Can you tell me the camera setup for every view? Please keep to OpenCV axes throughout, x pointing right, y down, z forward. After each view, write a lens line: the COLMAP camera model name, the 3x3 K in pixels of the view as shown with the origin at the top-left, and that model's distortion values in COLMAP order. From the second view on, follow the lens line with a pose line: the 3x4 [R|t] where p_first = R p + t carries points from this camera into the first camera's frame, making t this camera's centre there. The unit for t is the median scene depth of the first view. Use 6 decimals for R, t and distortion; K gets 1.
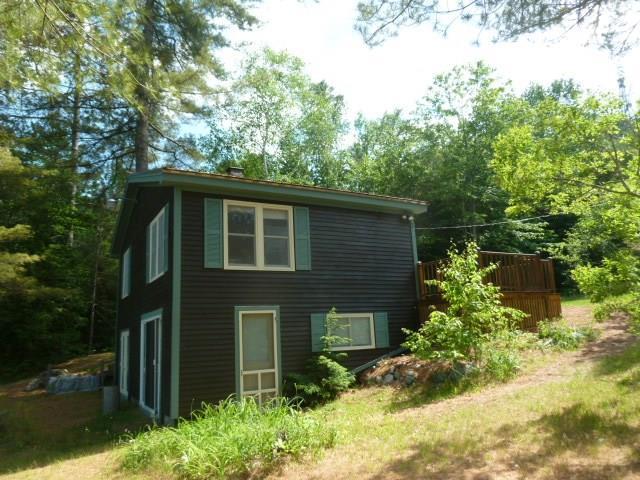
lens RADIAL K [[474.1, 0, 320.0], [0, 474.1, 240.0], [0, 0, 1]] dist [-0.050595, 0.002969]
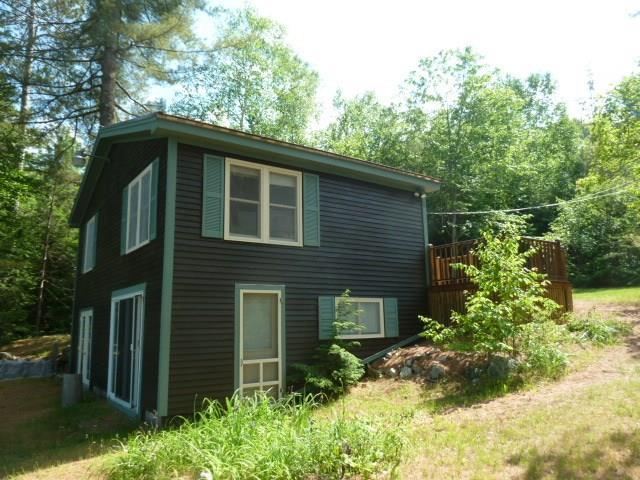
lens RADIAL K [[474.1, 0, 320.0], [0, 474.1, 240.0], [0, 0, 1]] dist [-0.050595, 0.002969]
pose [[0.993428, 0.047065, 0.104337, -0.113864], [-0.049445, 0.998570, 0.020346, 0.034610], [-0.103230, -0.025372, 0.994334, 0.134218]]
